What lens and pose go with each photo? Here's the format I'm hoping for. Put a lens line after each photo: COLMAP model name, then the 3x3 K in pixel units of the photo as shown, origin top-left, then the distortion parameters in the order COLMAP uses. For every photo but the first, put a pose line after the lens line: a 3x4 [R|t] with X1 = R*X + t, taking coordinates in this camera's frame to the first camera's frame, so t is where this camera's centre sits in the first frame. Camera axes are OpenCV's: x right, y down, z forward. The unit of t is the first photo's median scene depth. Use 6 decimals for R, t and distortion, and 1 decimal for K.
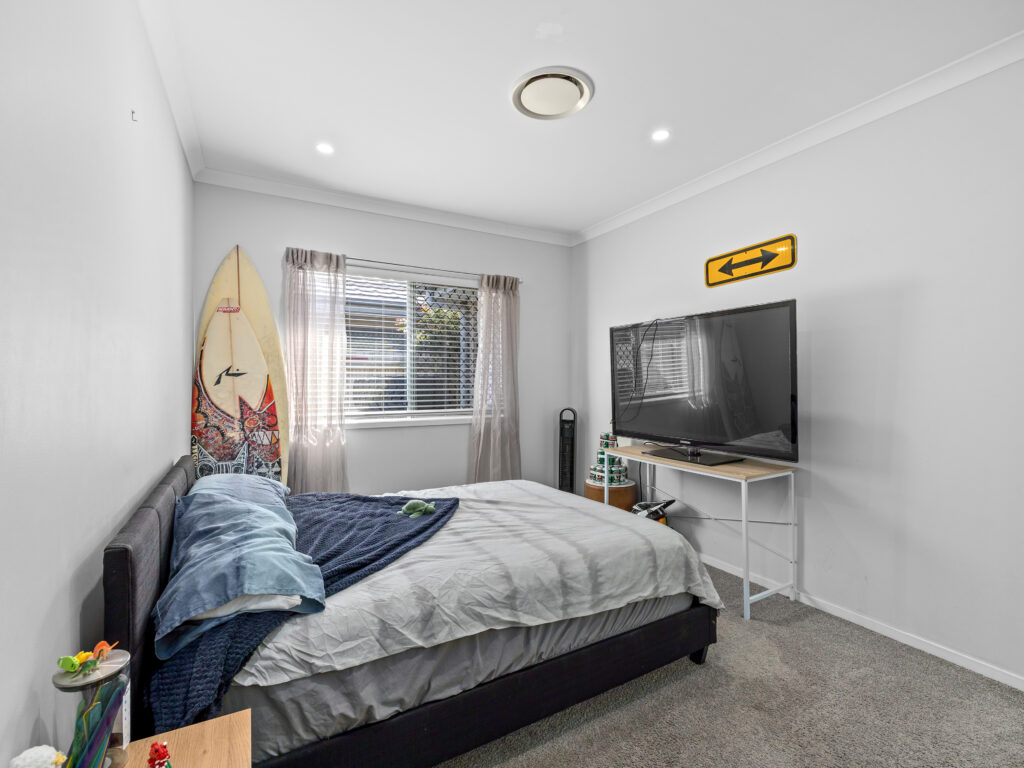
lens RADIAL K [[460.5, 0, 512.0], [0, 460.5, 384.0], [0, 0, 1]] dist [-0.002067, -0.000217]
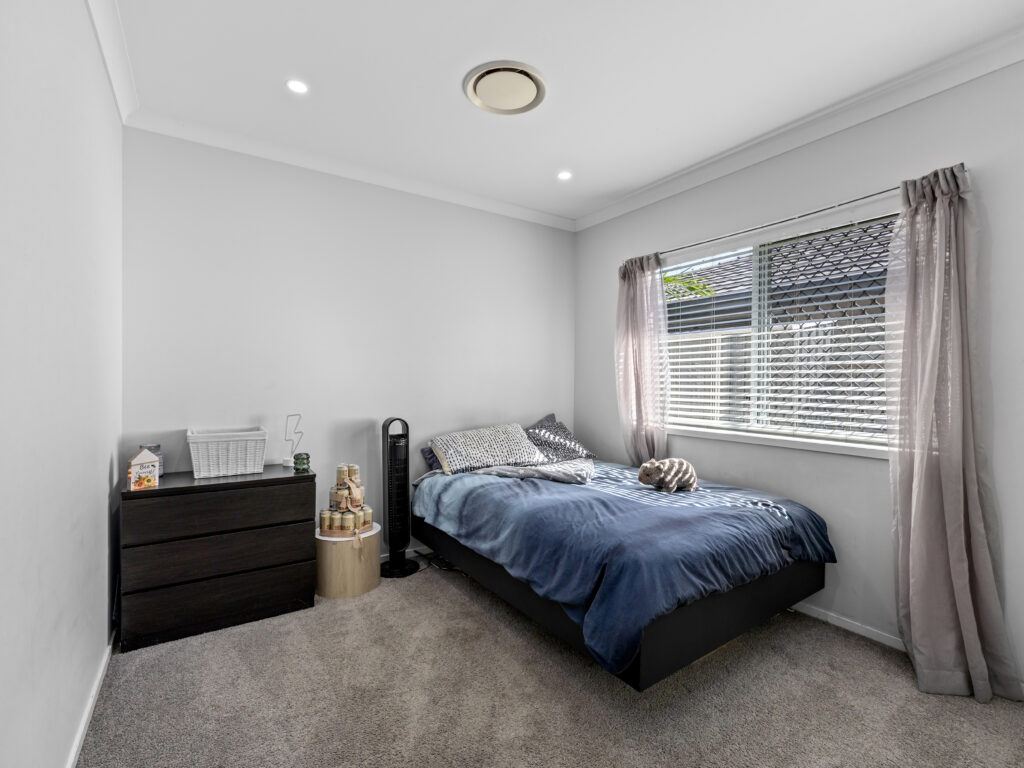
lens RADIAL K [[460.5, 0, 512.0], [0, 460.5, 384.0], [0, 0, 1]] dist [-0.002067, -0.000217]
pose [[0.087875, -0.026260, -0.995785, 0.538813], [0.023725, 0.999424, -0.024262, 0.007086], [0.995849, -0.021493, 0.088447, 0.622864]]
